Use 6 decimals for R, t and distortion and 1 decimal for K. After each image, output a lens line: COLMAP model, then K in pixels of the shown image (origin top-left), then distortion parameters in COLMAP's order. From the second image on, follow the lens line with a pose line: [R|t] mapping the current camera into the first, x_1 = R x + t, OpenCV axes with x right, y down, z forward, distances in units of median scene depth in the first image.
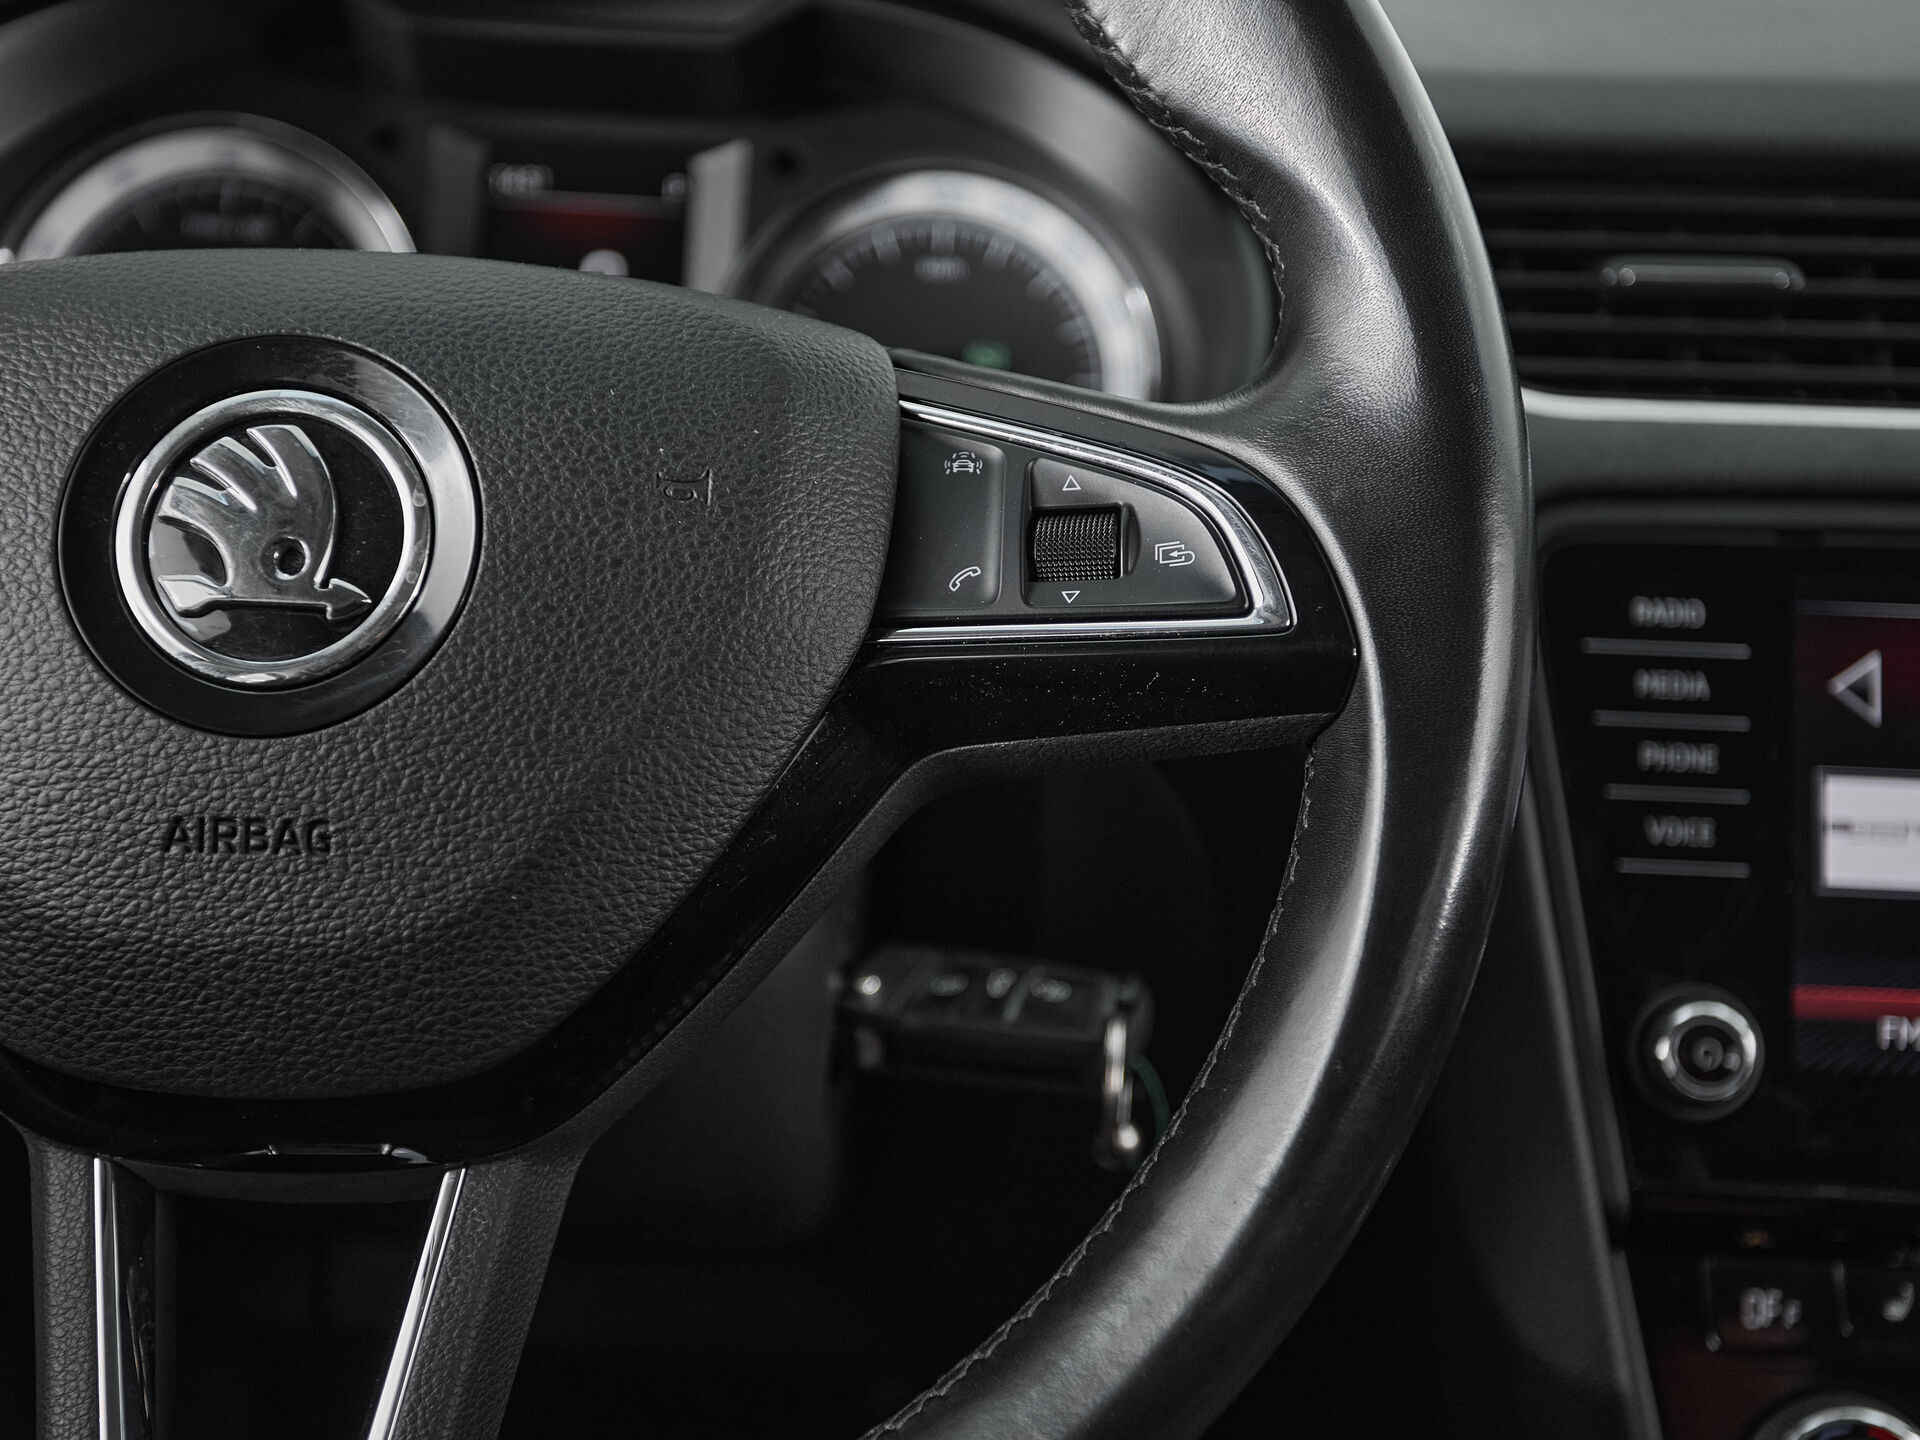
lens RADIAL K [[2647.9, 0, 912.9], [0, 2647.9, 758.4], [0, 0, 1]] dist [0.028594, 0.000000]
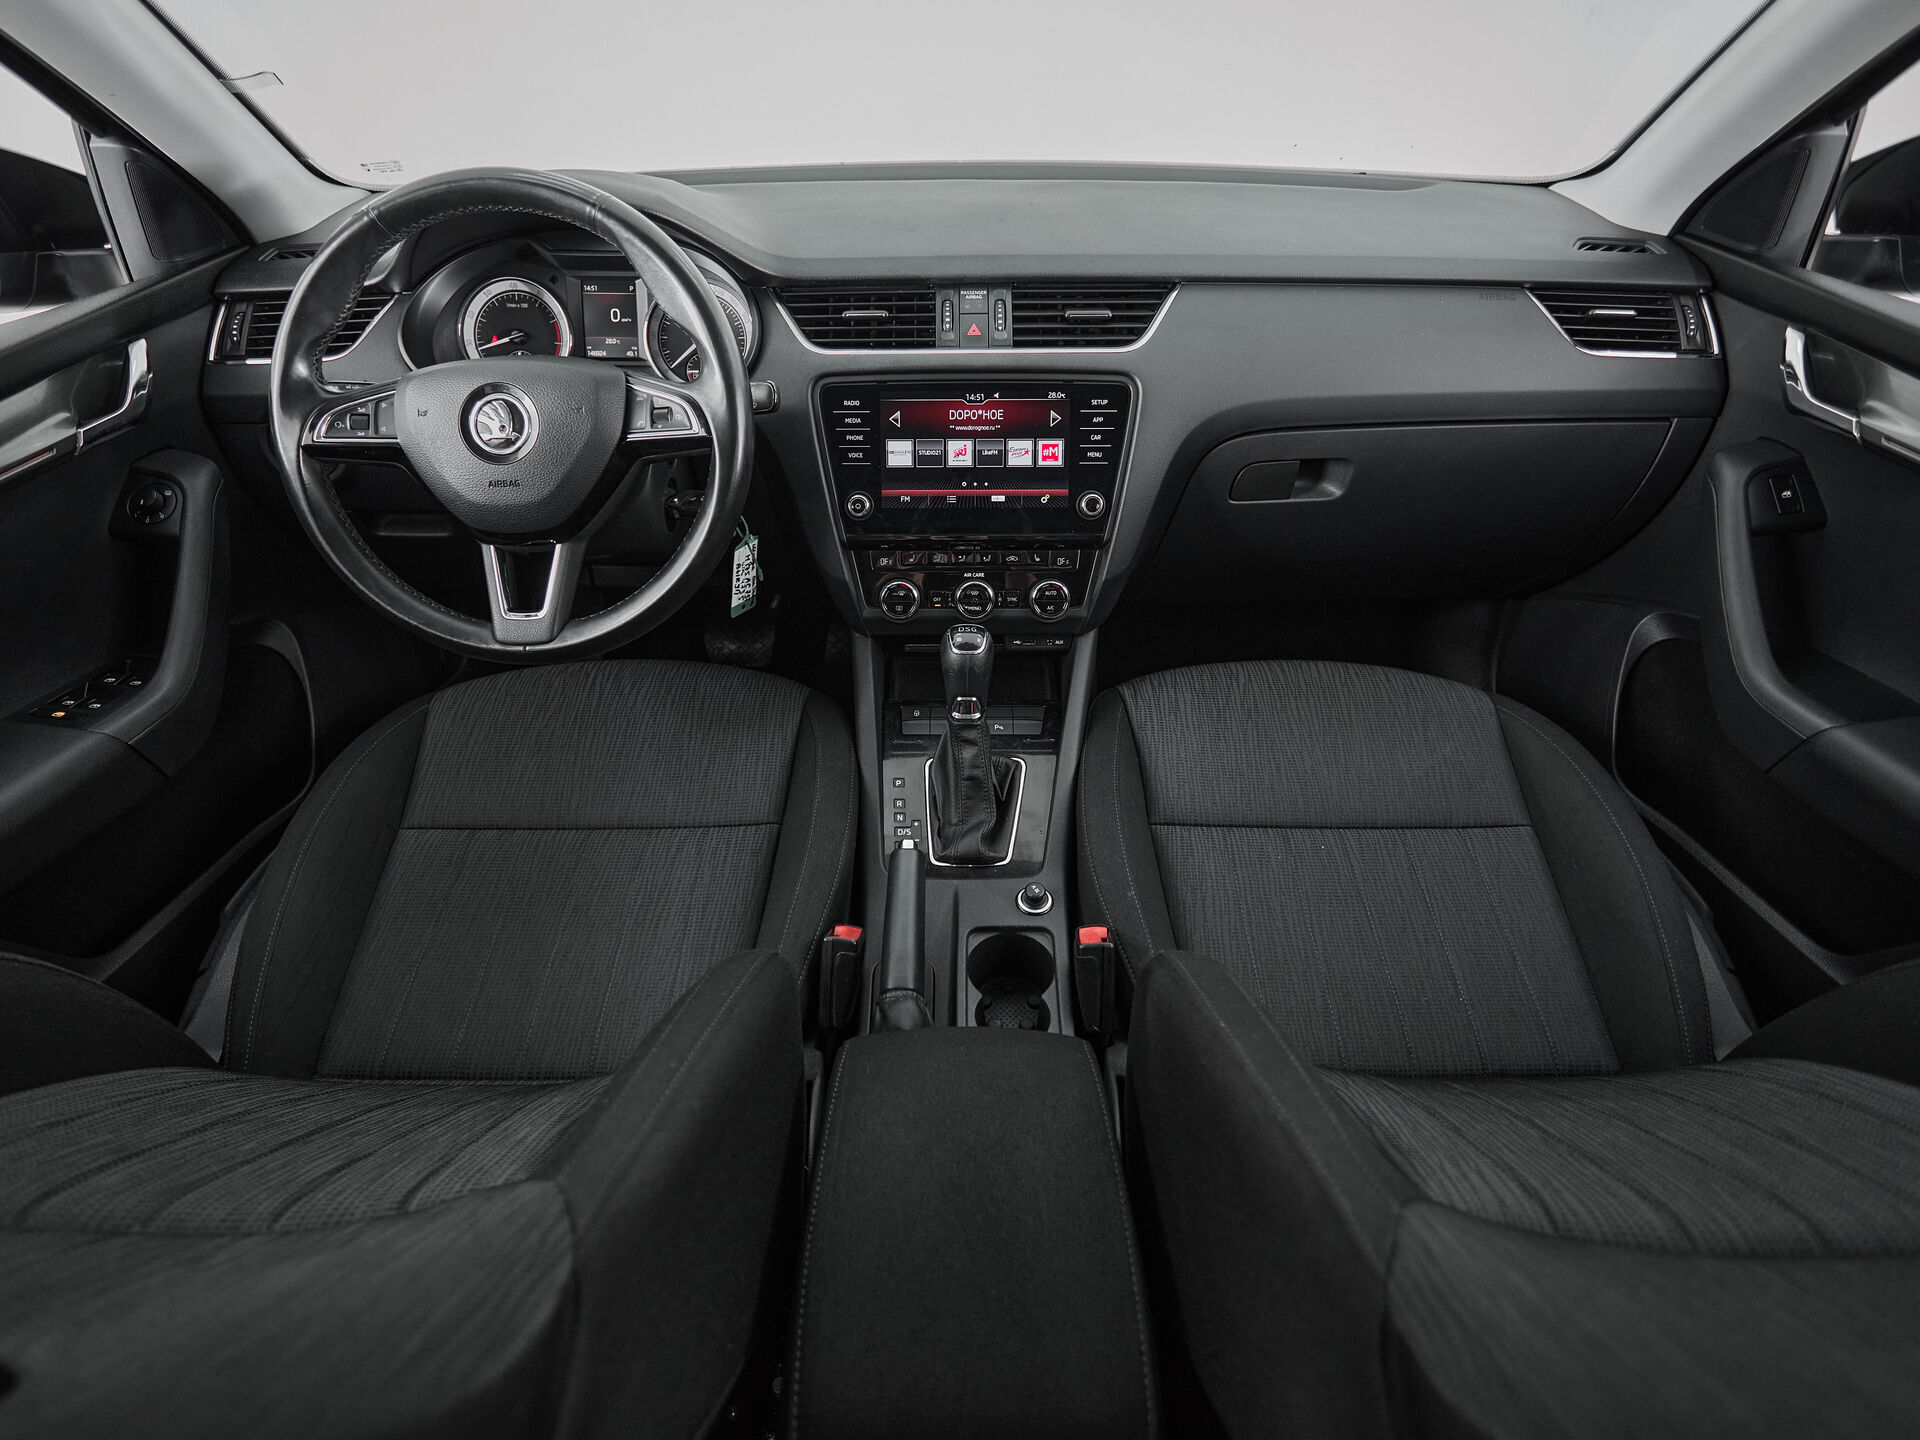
lens RADIAL K [[1039.1, 0, 948.9], [0, 1039.1, 725.2], [0, 0, 1]] dist [0.004220, -0.002861]
pose [[0.998852, -0.046541, -0.011322, 0.597063], [0.047697, 0.944808, 0.324134, -0.136756], [-0.004389, -0.324302, 0.945944, -1.060909]]
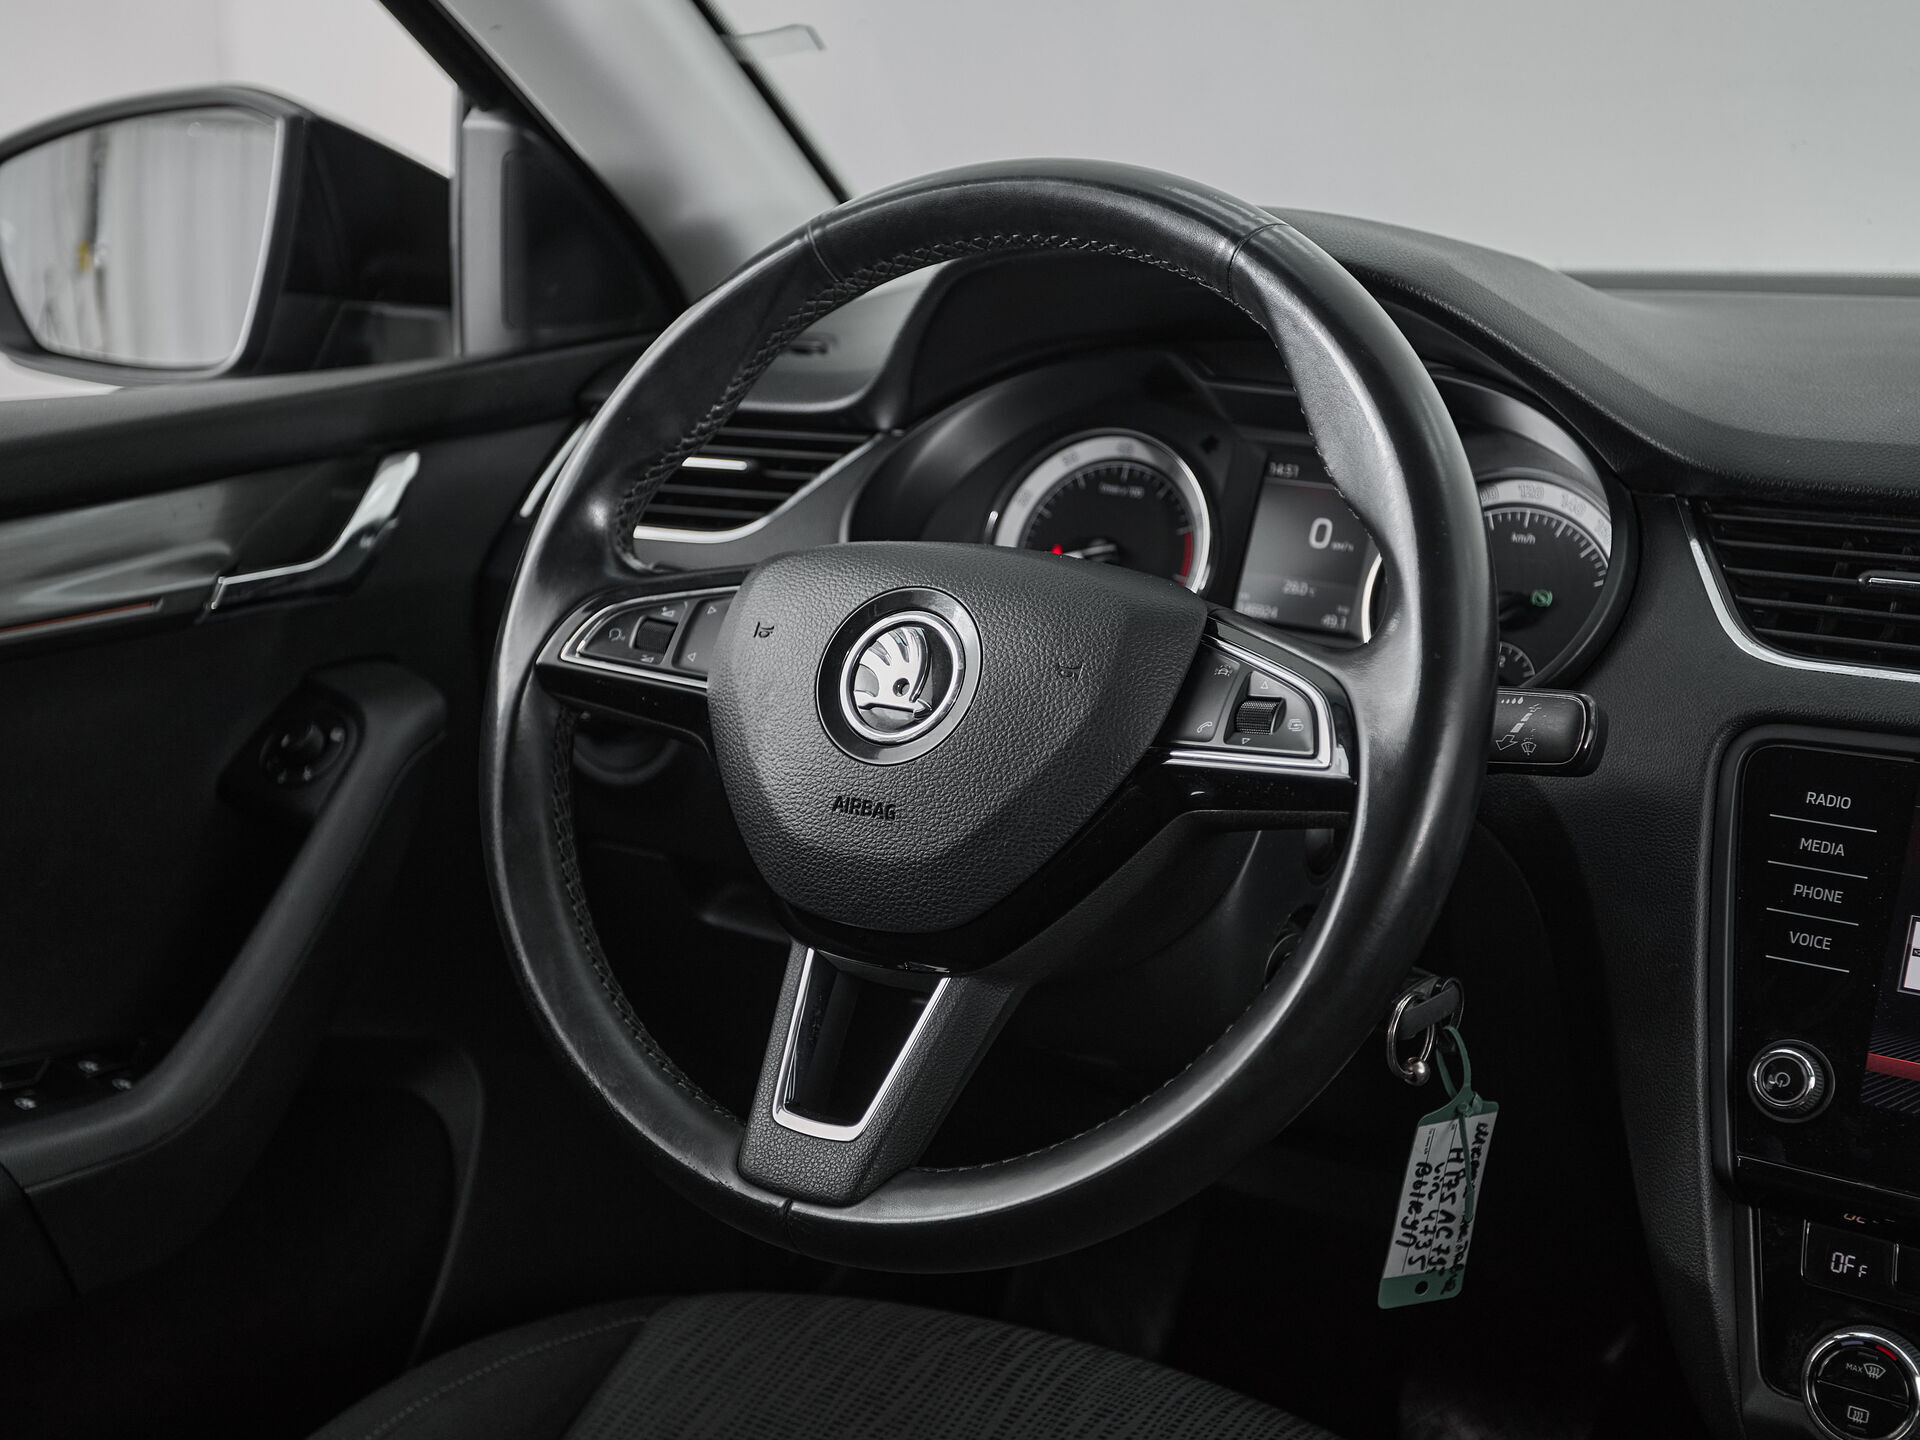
lens RADIAL K [[2533.8, 0, 912.9], [0, 2533.8, 687.9], [0, 0, 1]] dist [0.049318, 0.000000]
pose [[0.844965, 0.090827, -0.527052, 0.833379], [-0.125309, 0.991664, -0.030000, -0.011471], [0.519934, 0.091393, 0.849303, -0.747441]]
